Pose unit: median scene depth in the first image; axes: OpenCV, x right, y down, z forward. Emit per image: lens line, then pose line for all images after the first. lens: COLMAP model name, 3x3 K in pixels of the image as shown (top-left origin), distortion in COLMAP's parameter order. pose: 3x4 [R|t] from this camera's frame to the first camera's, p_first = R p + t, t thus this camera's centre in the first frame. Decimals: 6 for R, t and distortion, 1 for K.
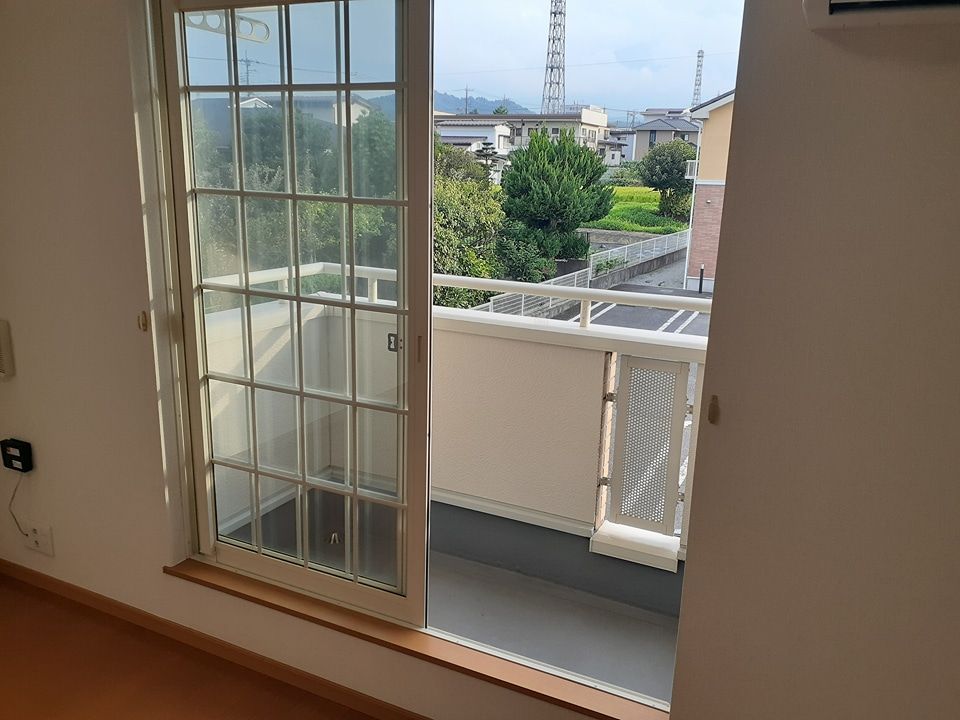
lens RADIAL K [[769.8, 0, 501.5], [0, 769.8, 364.3], [0, 0, 1]] dist [0.018553, -0.000219]
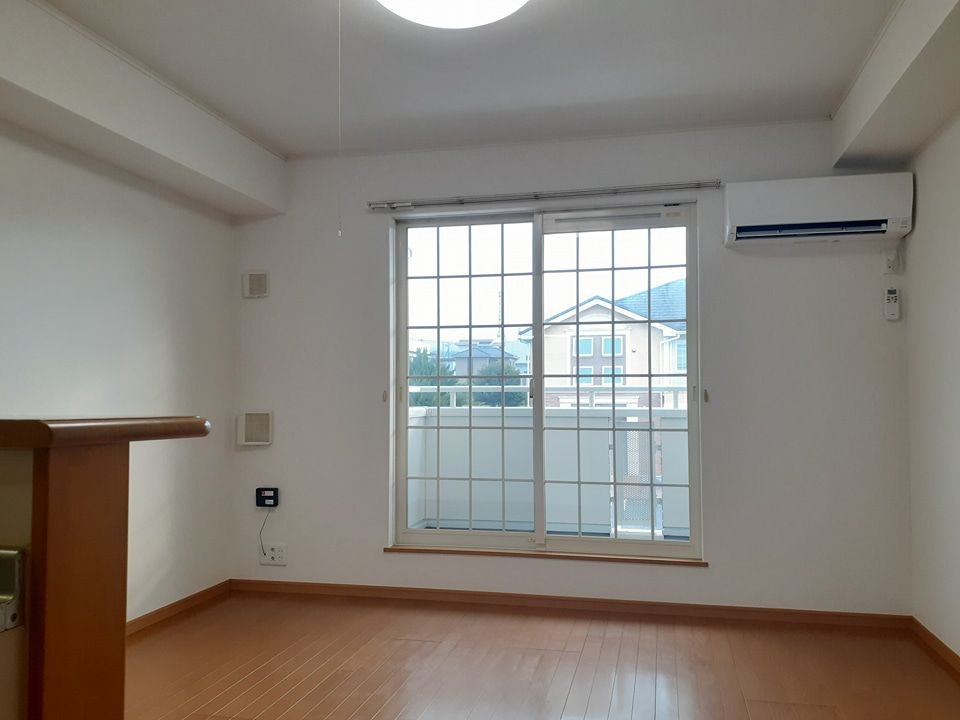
lens RADIAL K [[764.4, 0, 501.5], [0, 764.4, 363.9], [0, 0, 1]] dist [0.056082, 0.001431]
pose [[0.968566, -0.018614, 0.248058, -0.534378], [0.089976, 0.955894, -0.279591, 0.330875], [-0.231913, 0.293122, 0.927521, -0.626723]]
